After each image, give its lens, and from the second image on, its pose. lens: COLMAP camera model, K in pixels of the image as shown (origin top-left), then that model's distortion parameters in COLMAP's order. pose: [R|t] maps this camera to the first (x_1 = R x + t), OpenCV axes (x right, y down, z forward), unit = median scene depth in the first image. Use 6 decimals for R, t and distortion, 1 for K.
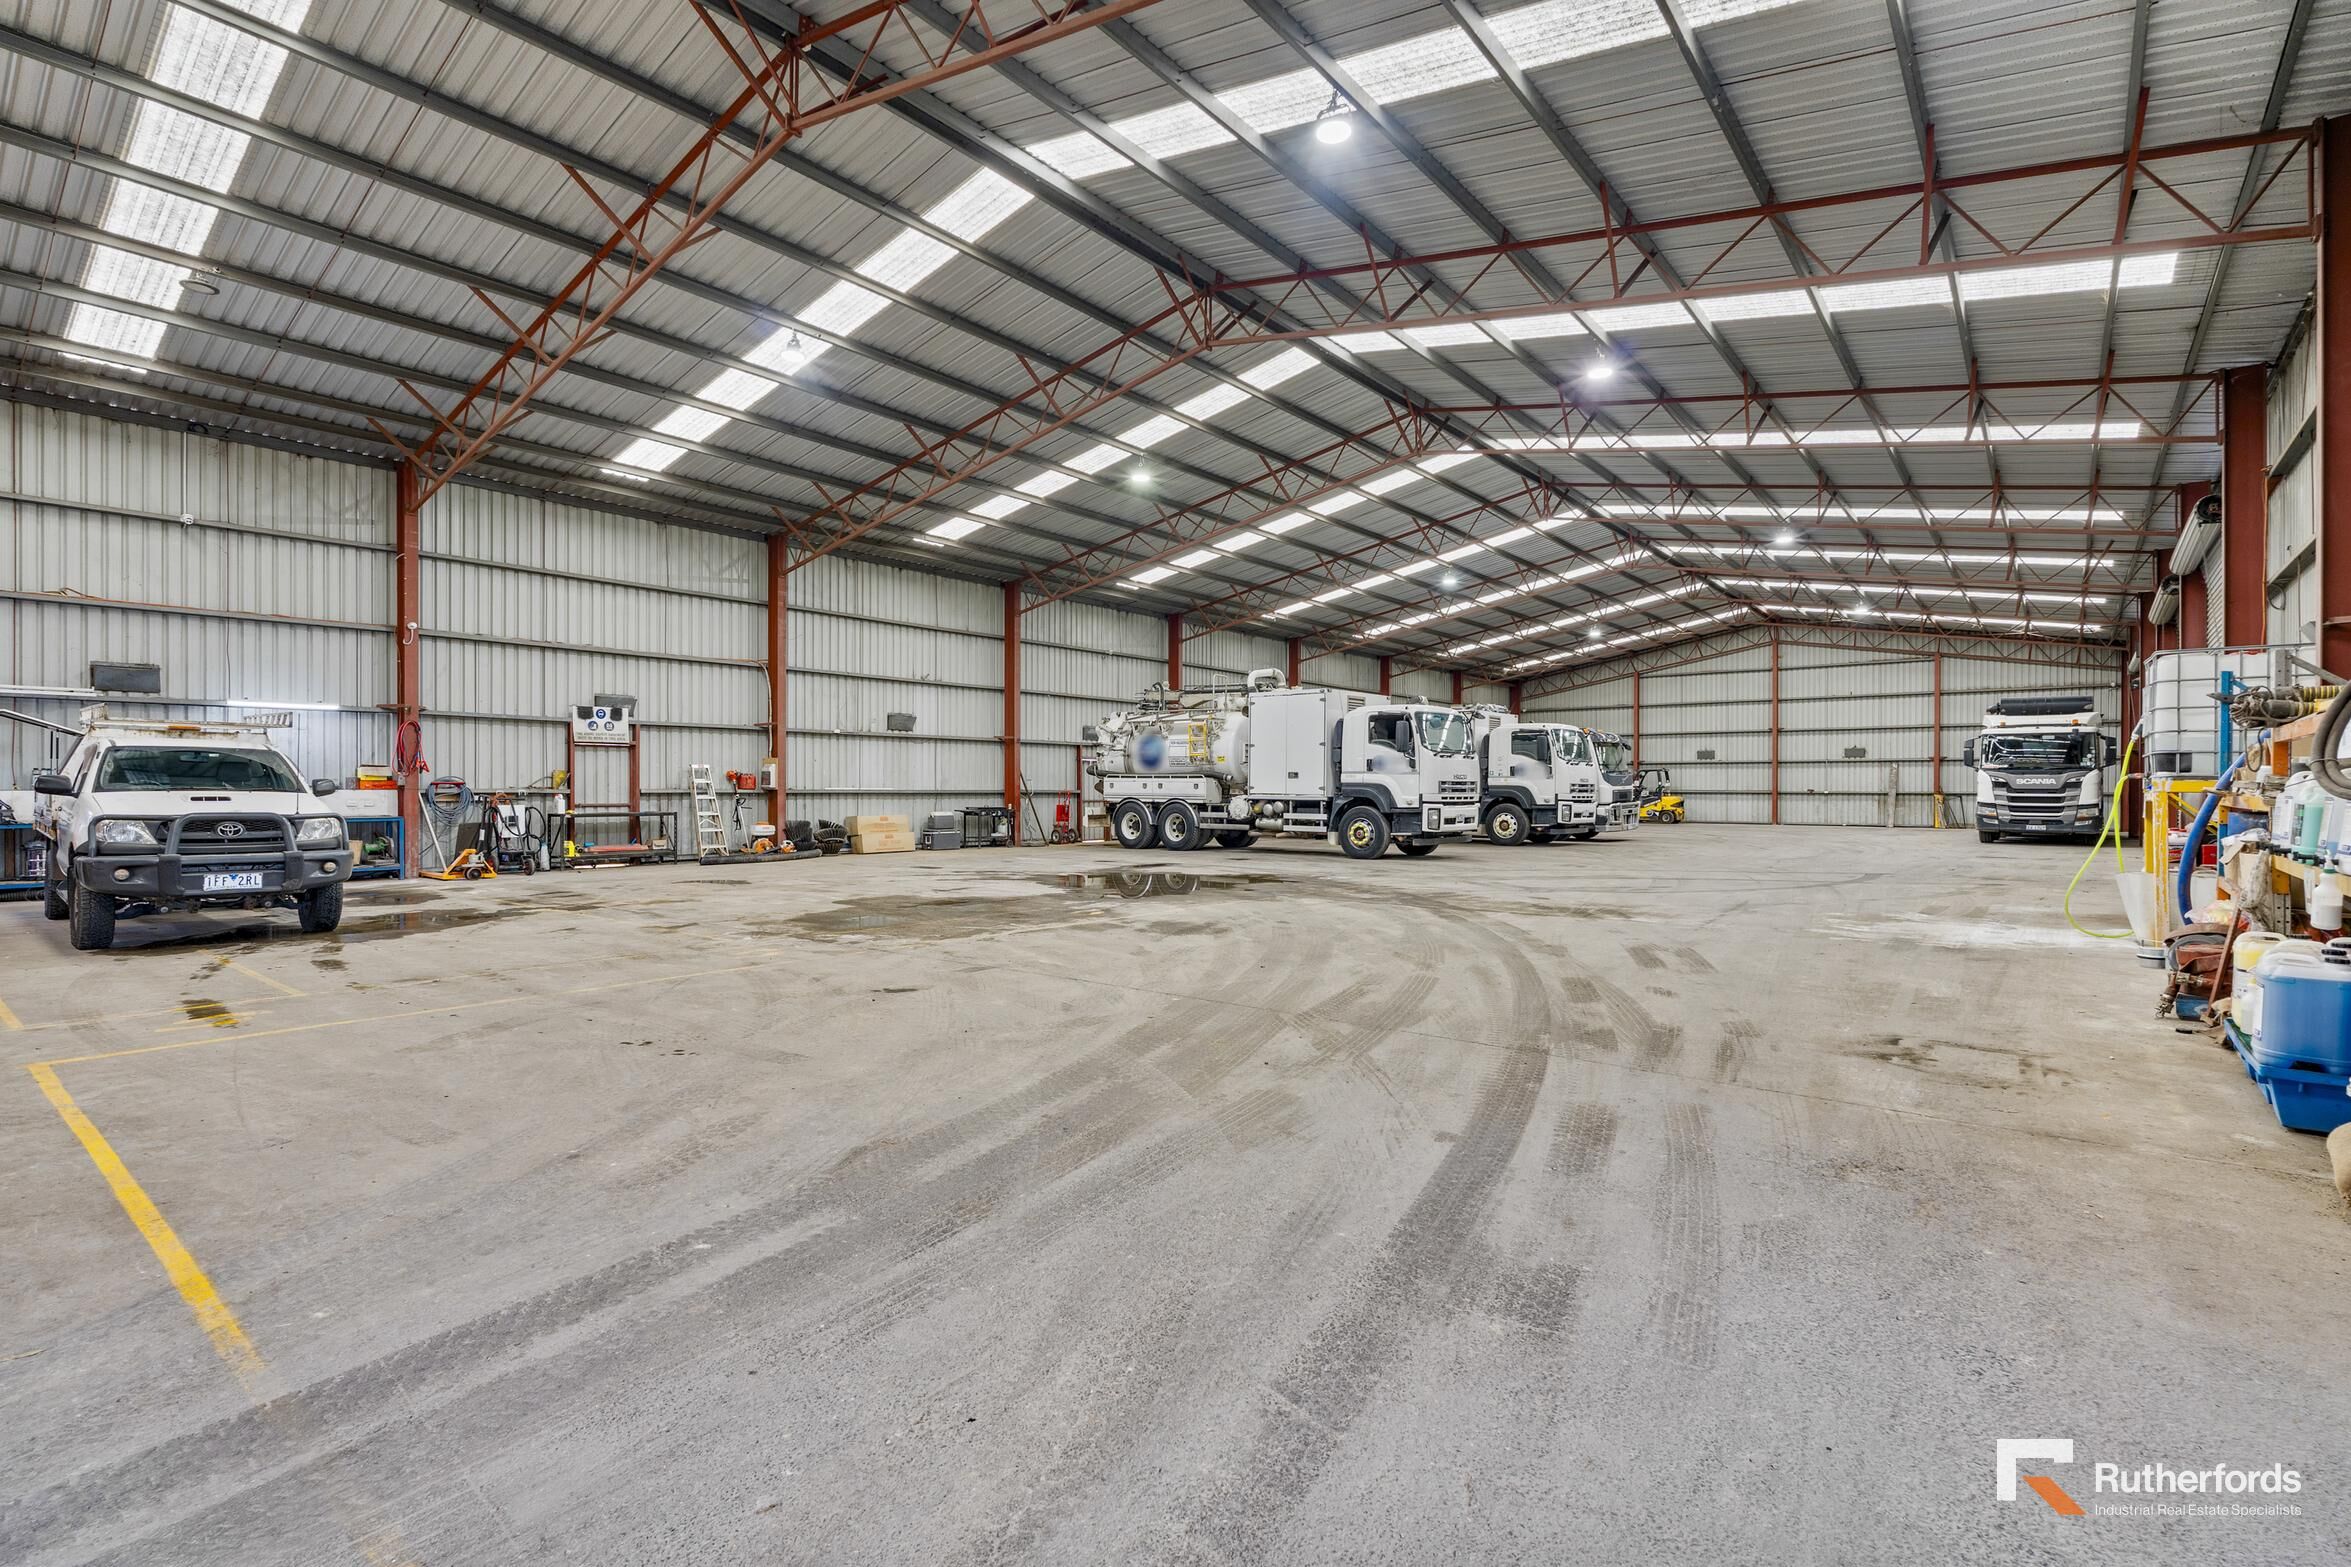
lens RADIAL K [[1117.2, 0, 1189.7], [0, 1117.2, 787.8], [0, 0, 1]] dist [-0.003827, -0.000269]
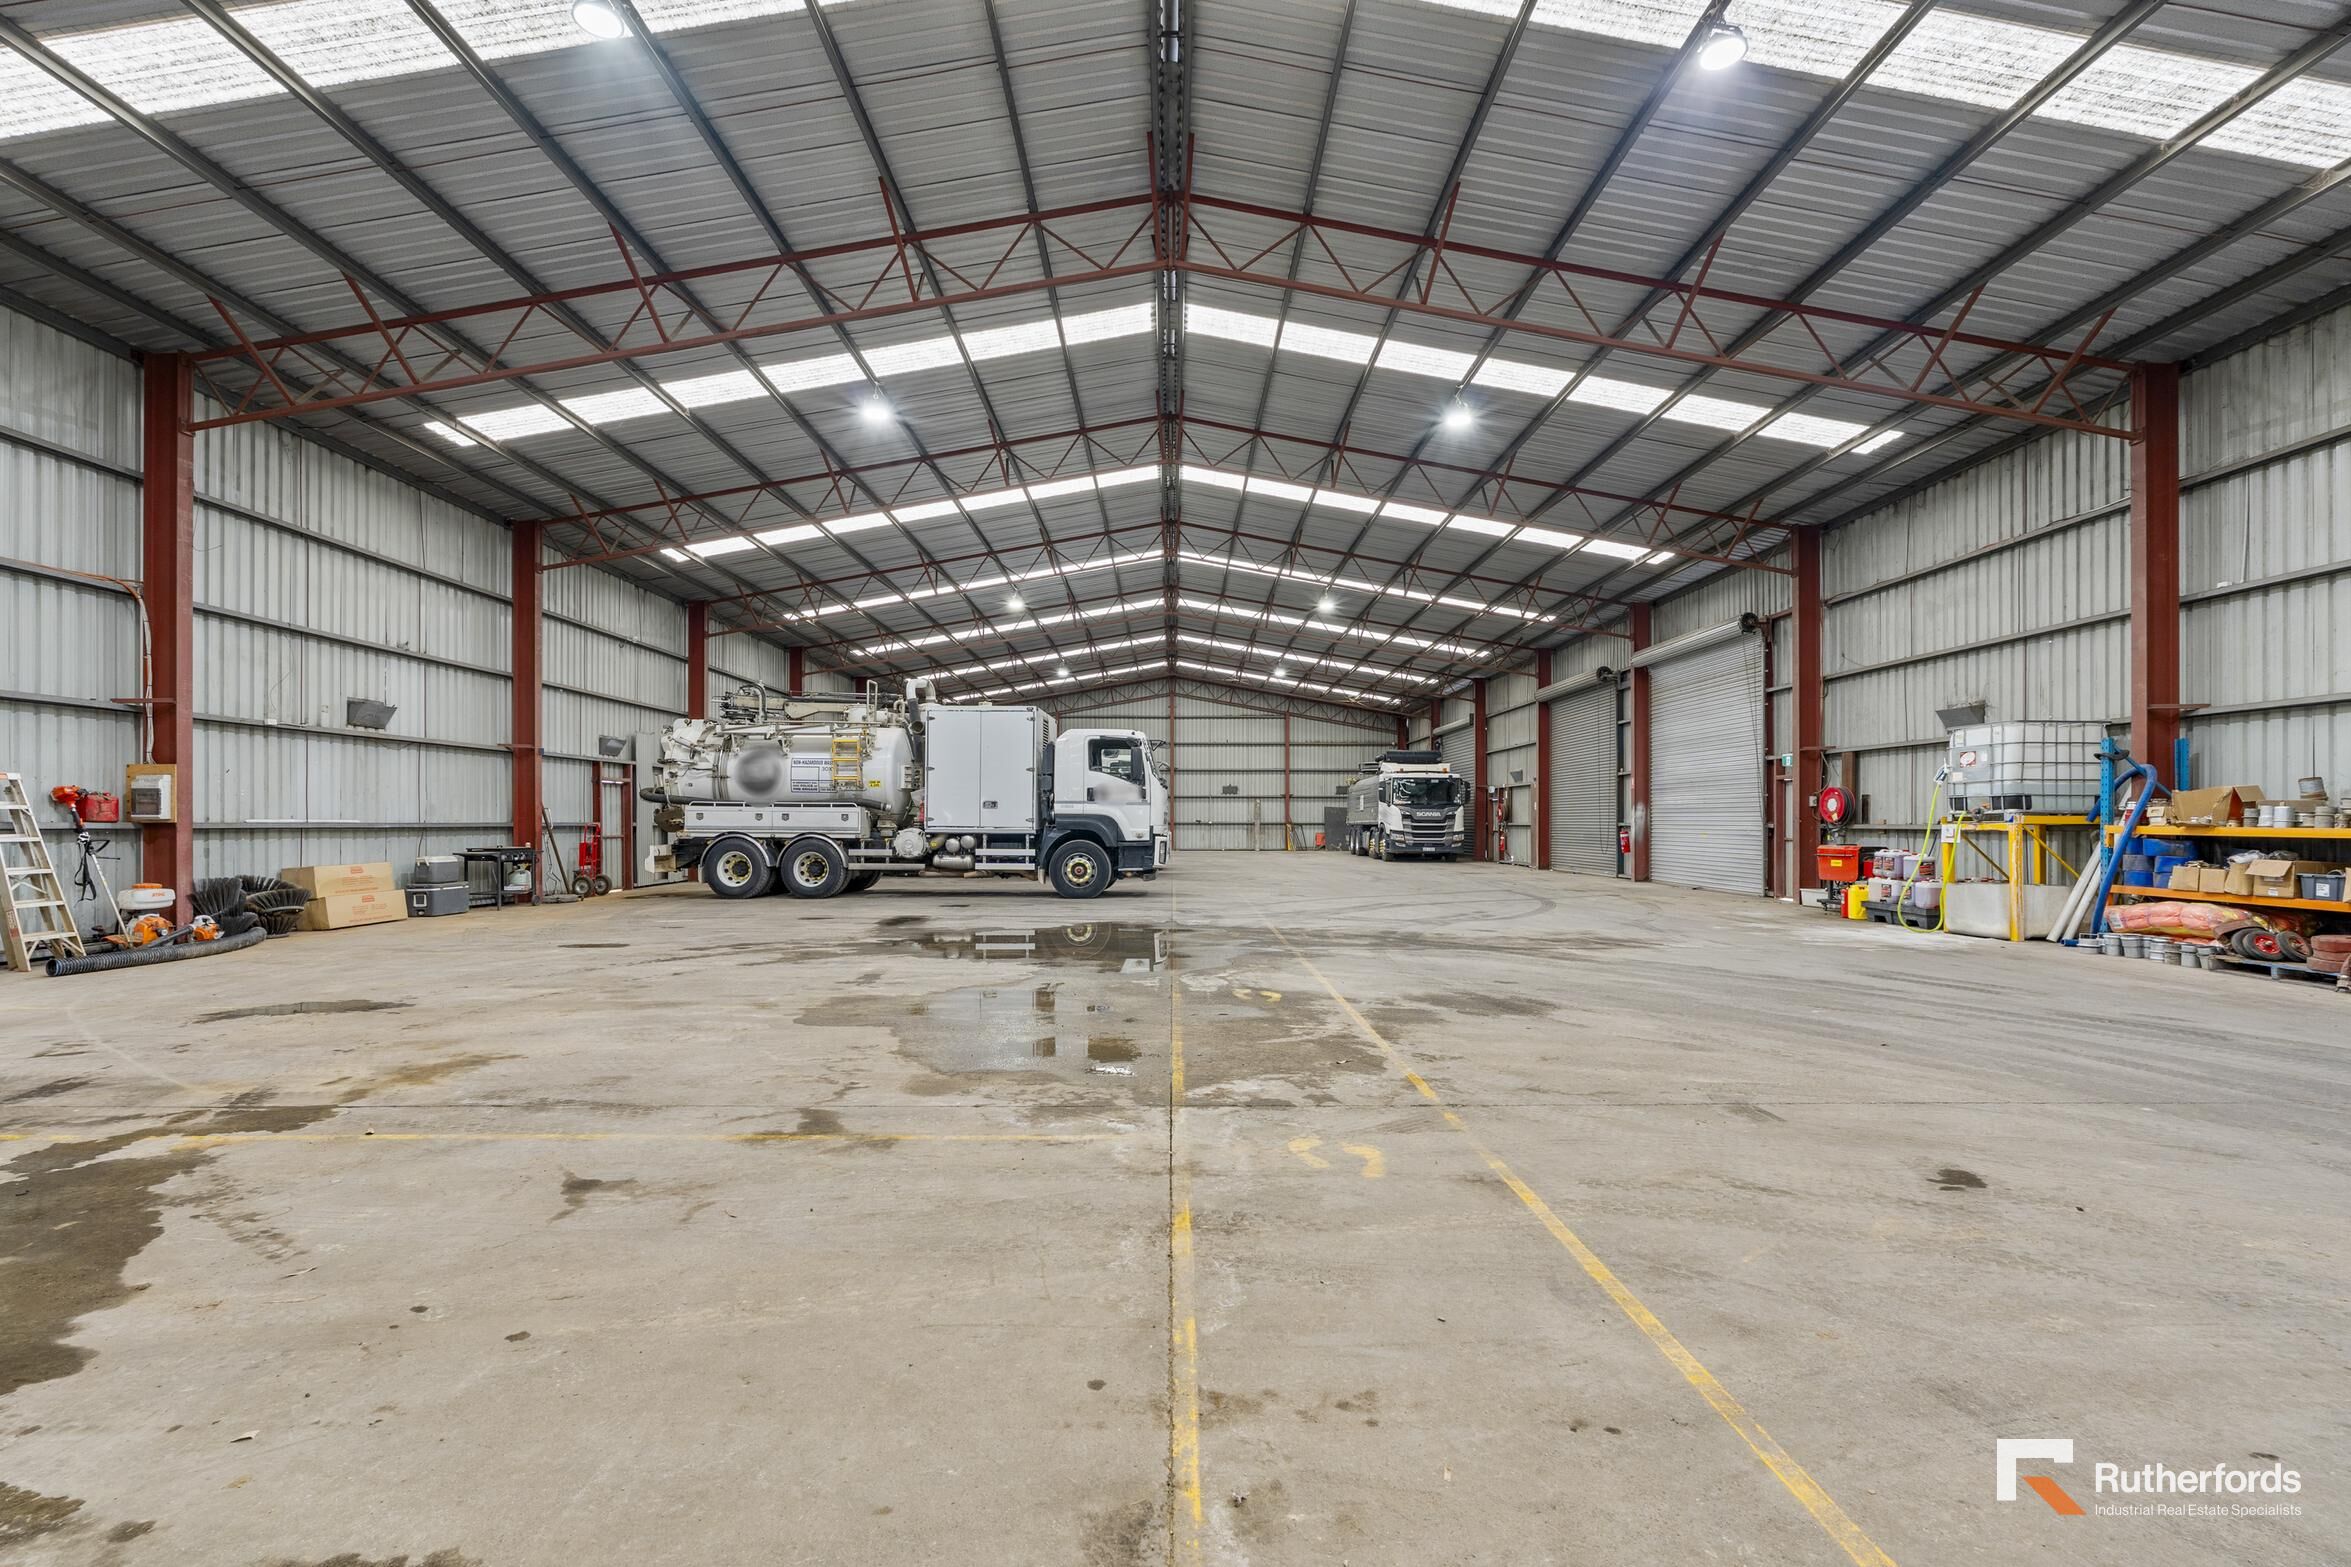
lens RADIAL K [[1041.4, 0, 1189.8], [0, 1041.4, 817.1], [0, 0, 1]] dist [-0.003825, -0.000450]
pose [[0.770578, 0.001528, 0.637344, -0.276527], [-0.000995, 0.999999, -0.001194, -0.000927], [-0.637345, 0.000286, 0.770578, 0.263051]]
